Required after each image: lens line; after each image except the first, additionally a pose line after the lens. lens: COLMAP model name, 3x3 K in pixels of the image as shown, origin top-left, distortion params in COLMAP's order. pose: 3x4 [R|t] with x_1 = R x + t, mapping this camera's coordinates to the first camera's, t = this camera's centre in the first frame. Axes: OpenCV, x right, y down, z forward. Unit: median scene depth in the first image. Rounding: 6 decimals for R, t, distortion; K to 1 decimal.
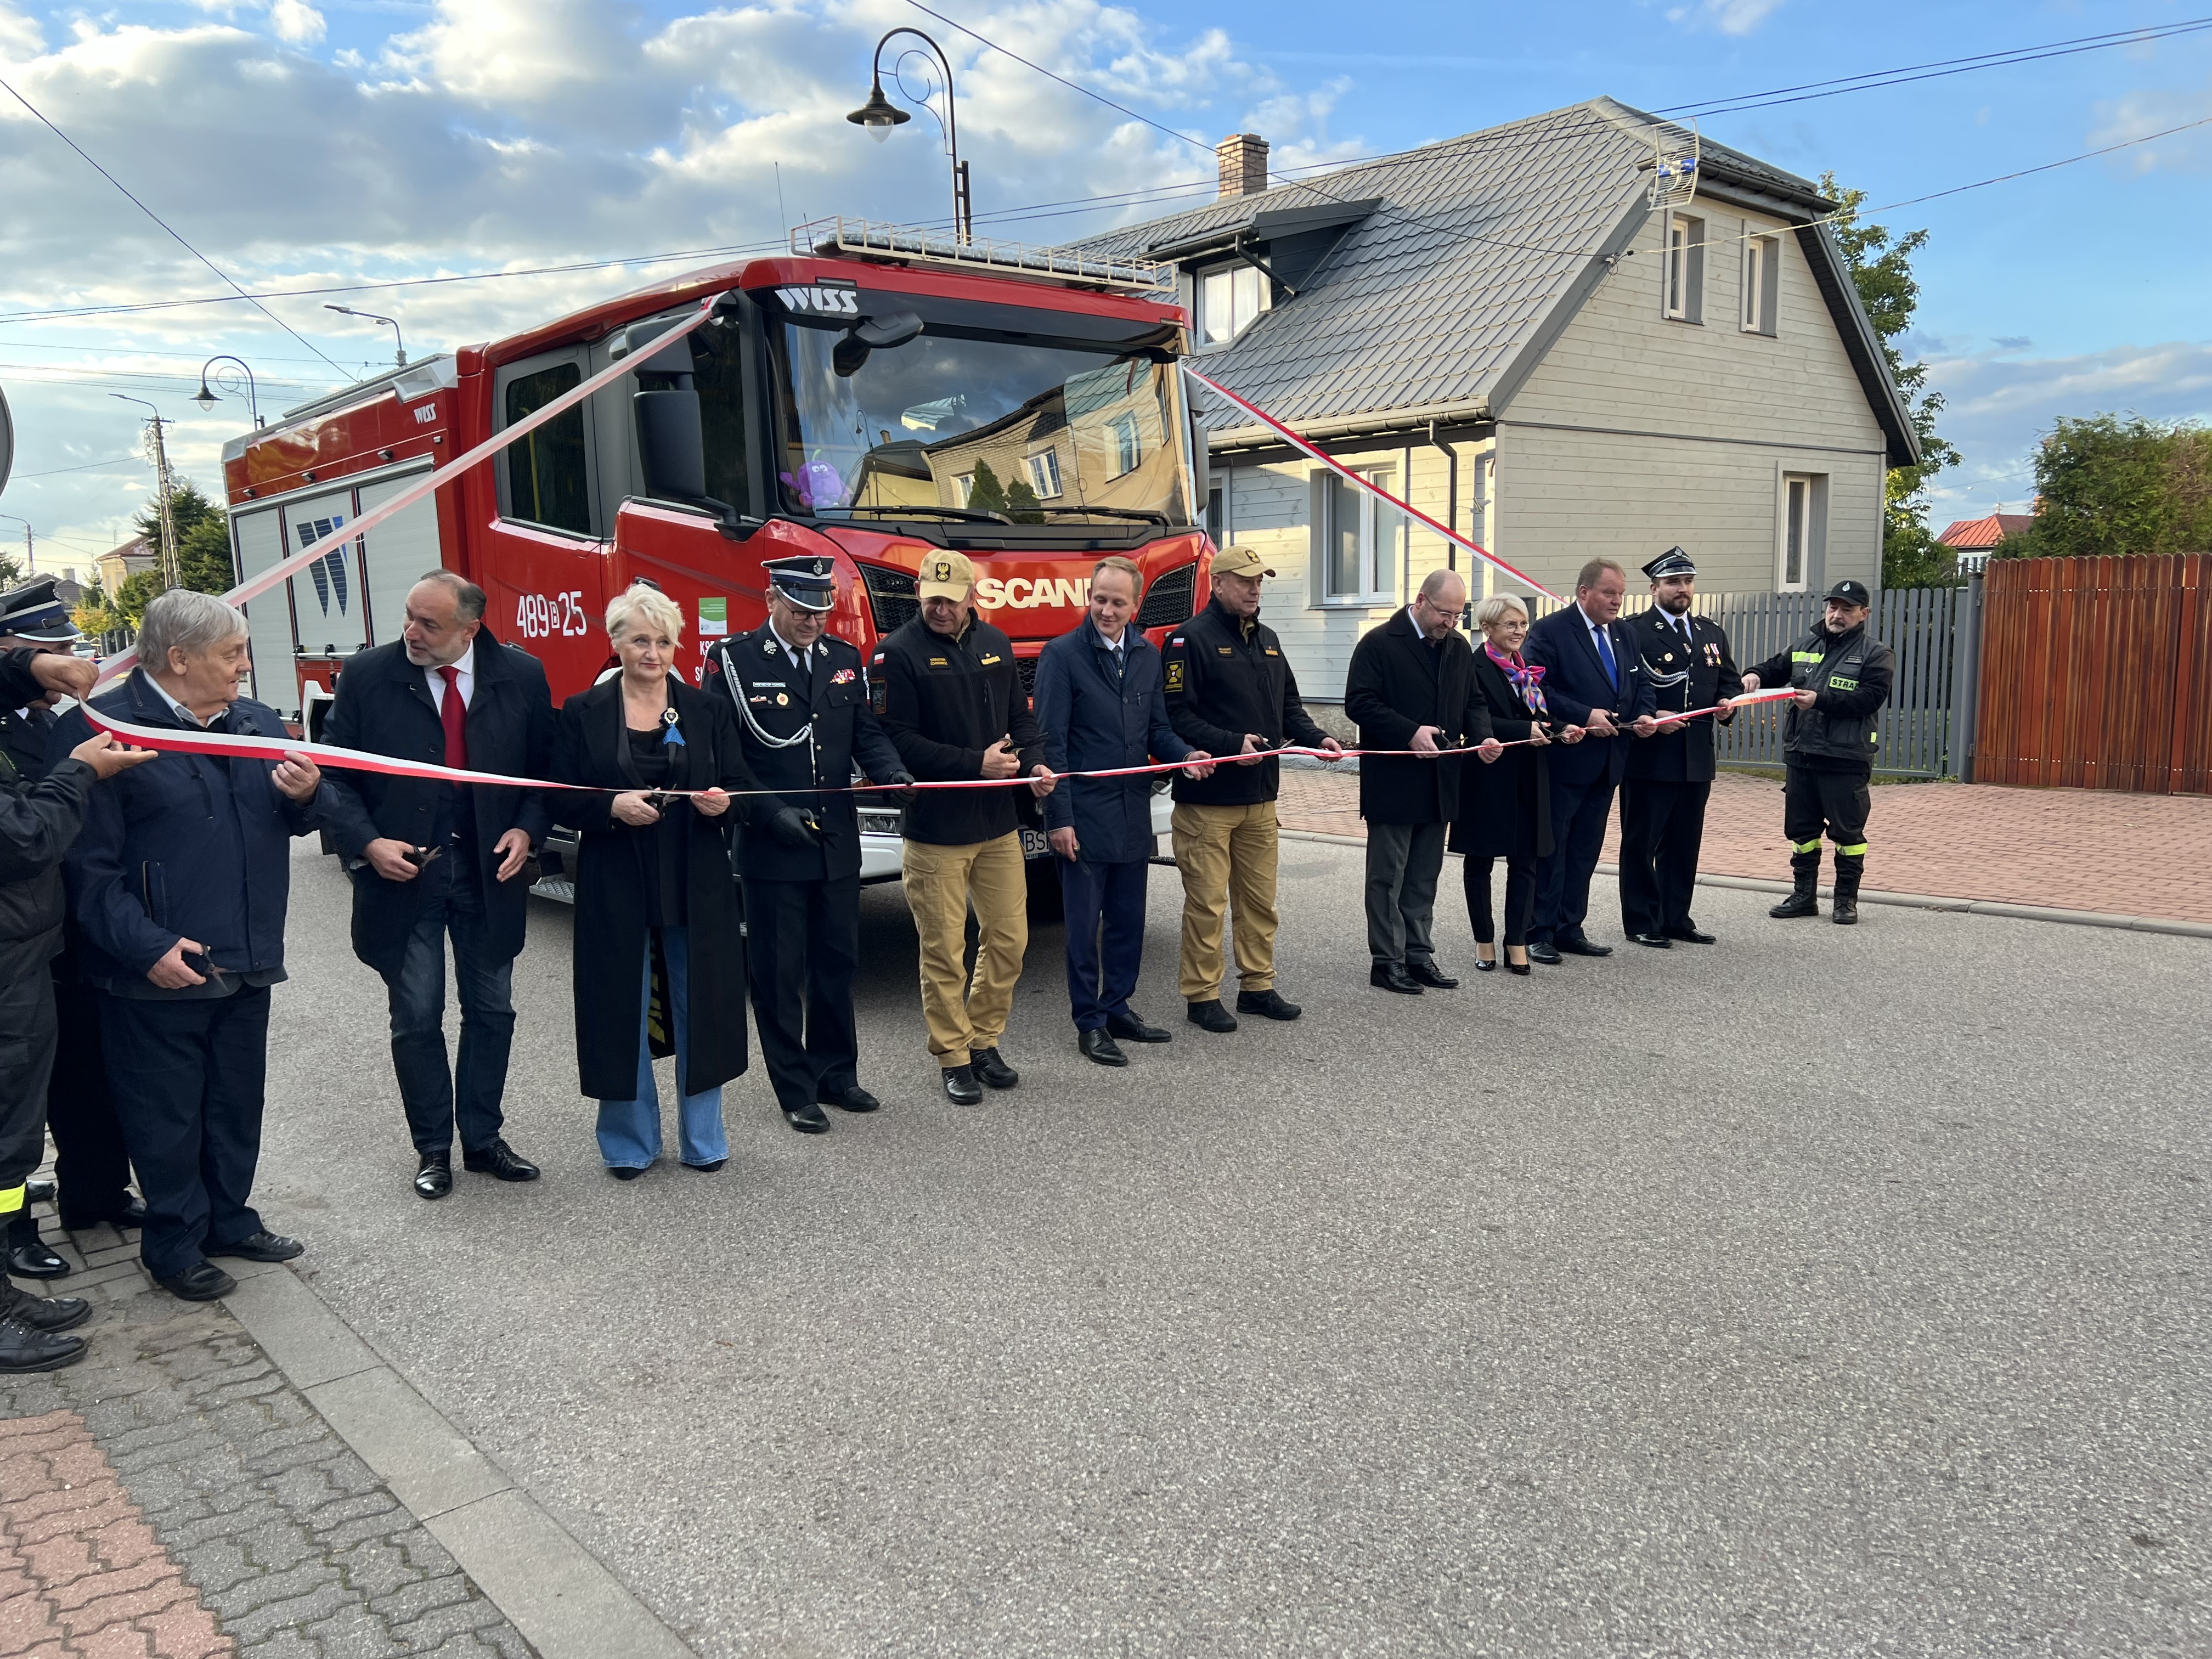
lens RADIAL K [[1656.1, 0, 1107.4], [0, 1656.1, 834.3], [0, 0, 1]] dist [-0.010922, -0.003432]
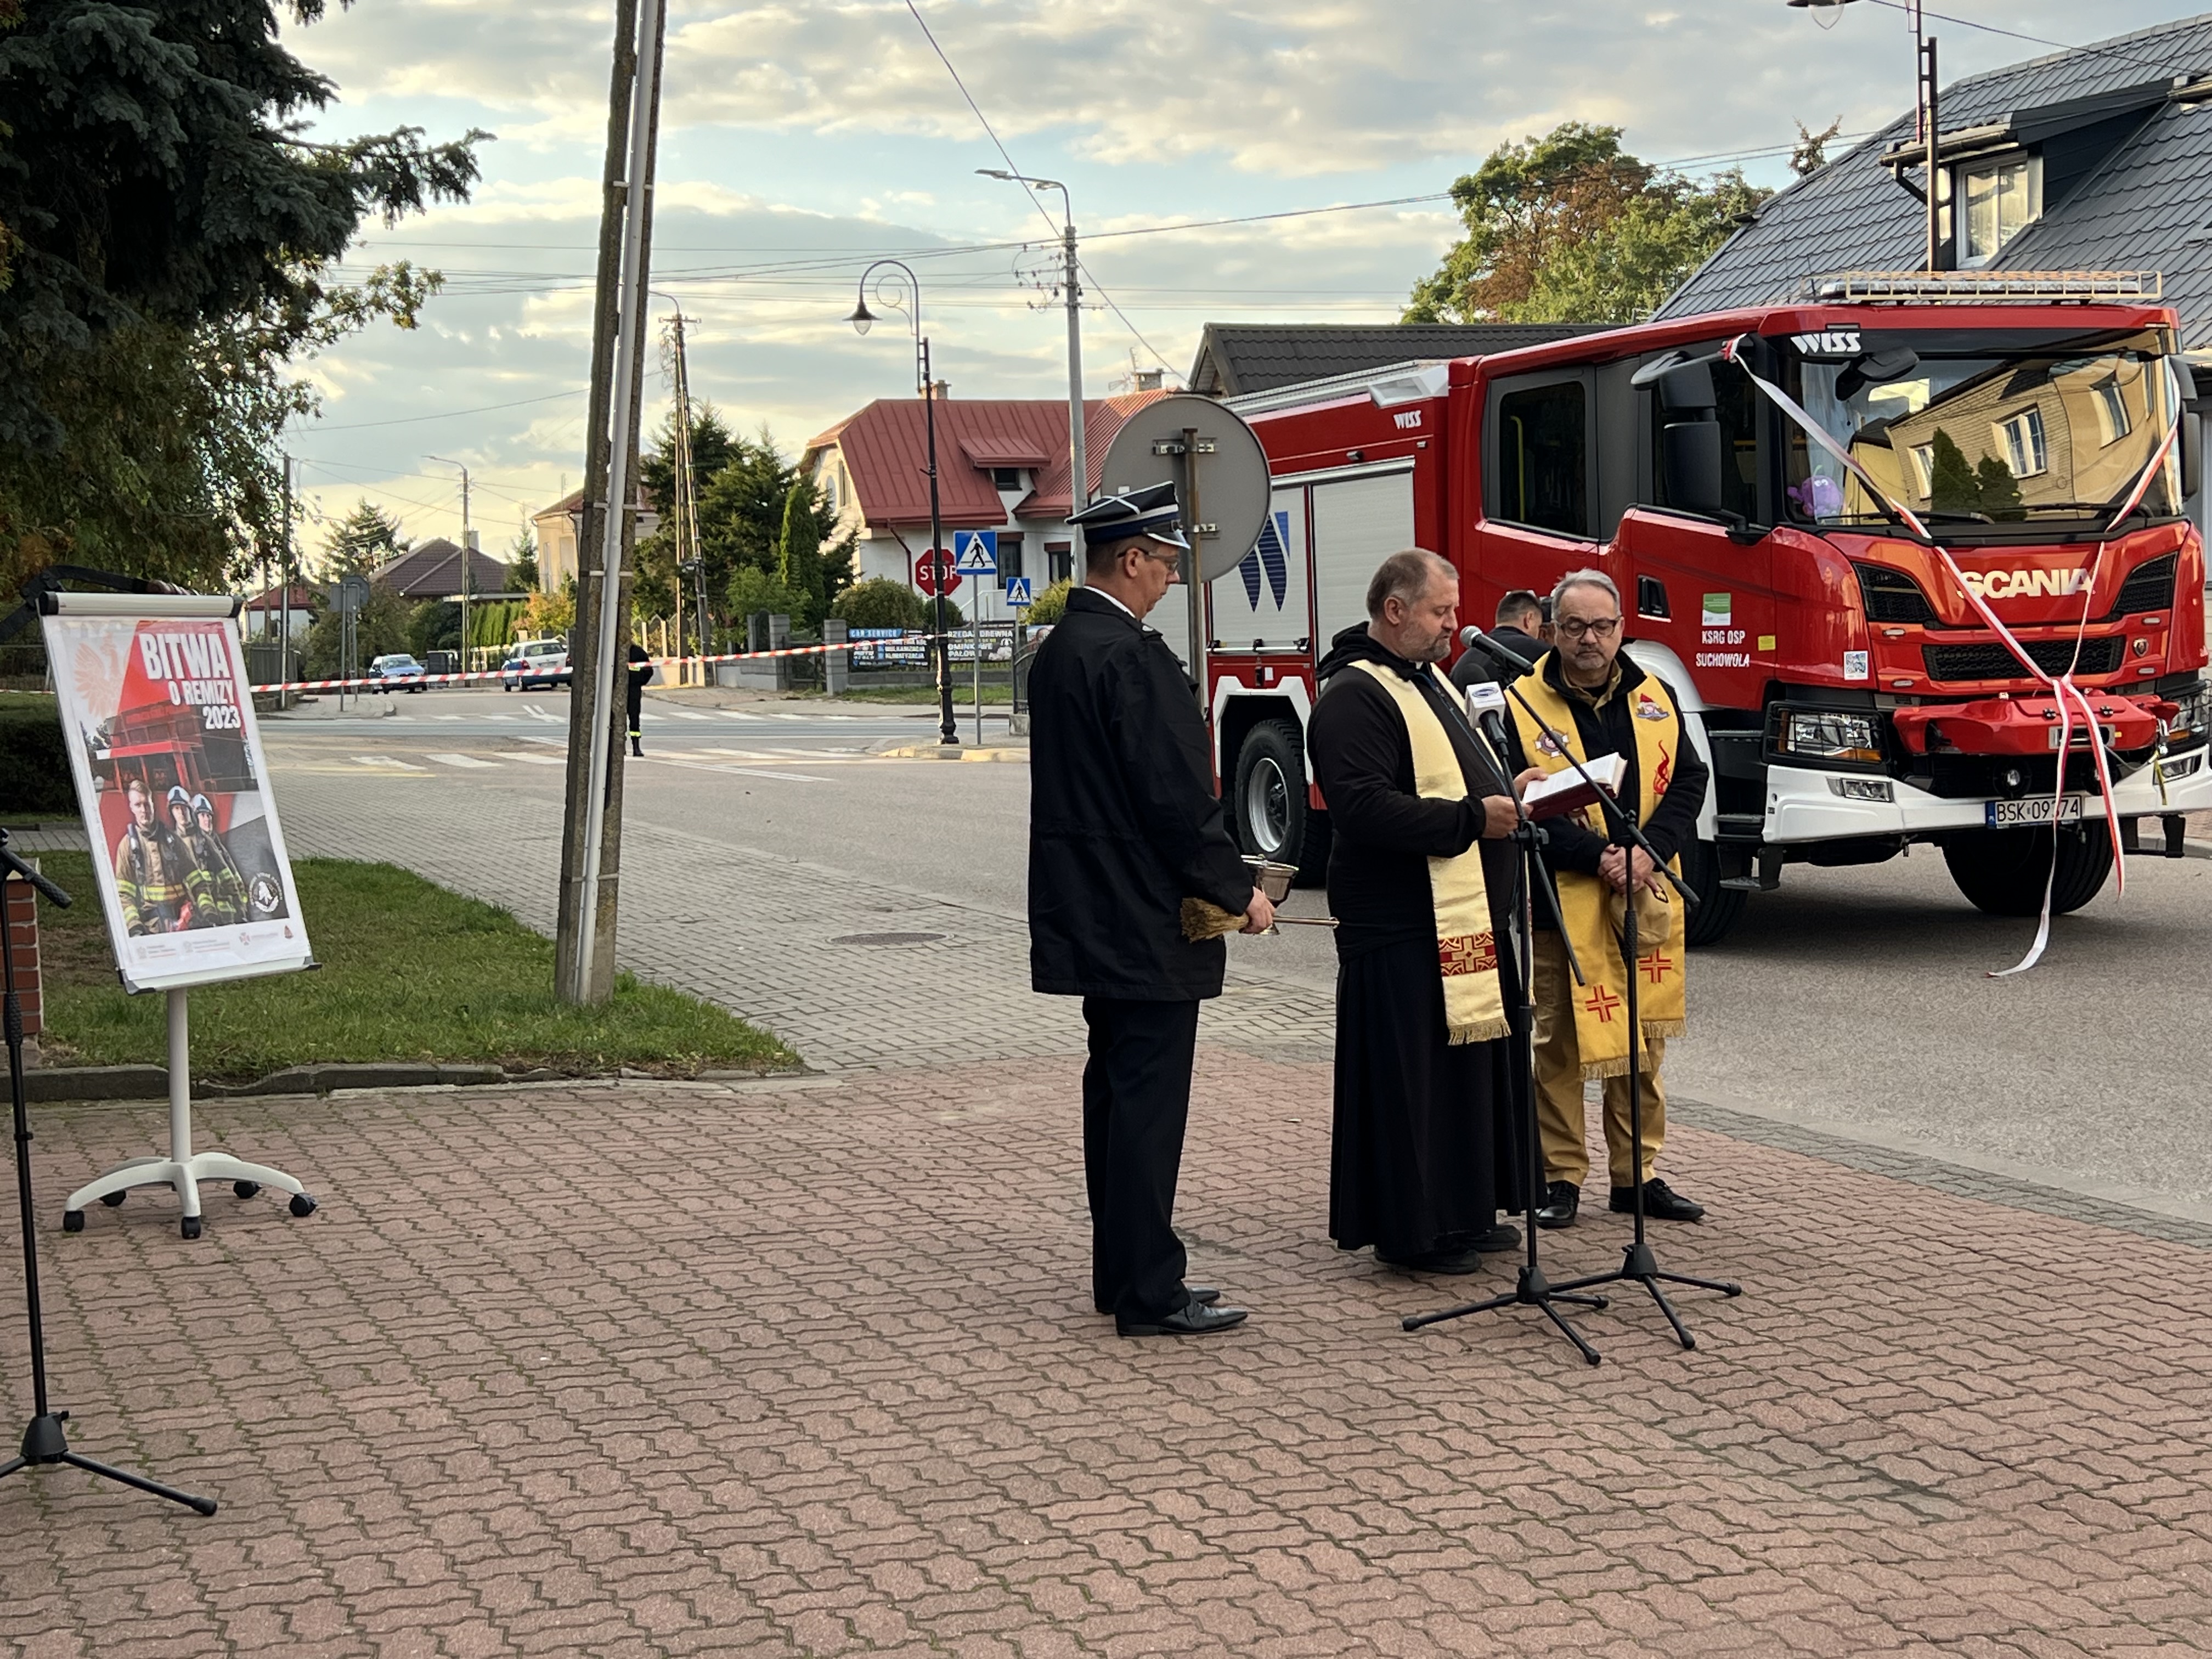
lens RADIAL K [[3025.9, 0, 1143.4], [0, 3025.9, 864.3], [0, 0, 1]] dist [0.134614, 0.000000]
pose [[0.951211, 0.016741, -0.308087, 0.035496], [-0.029414, 0.998899, -0.036535, 0.126318], [0.307136, 0.043814, 0.950656, -1.061578]]
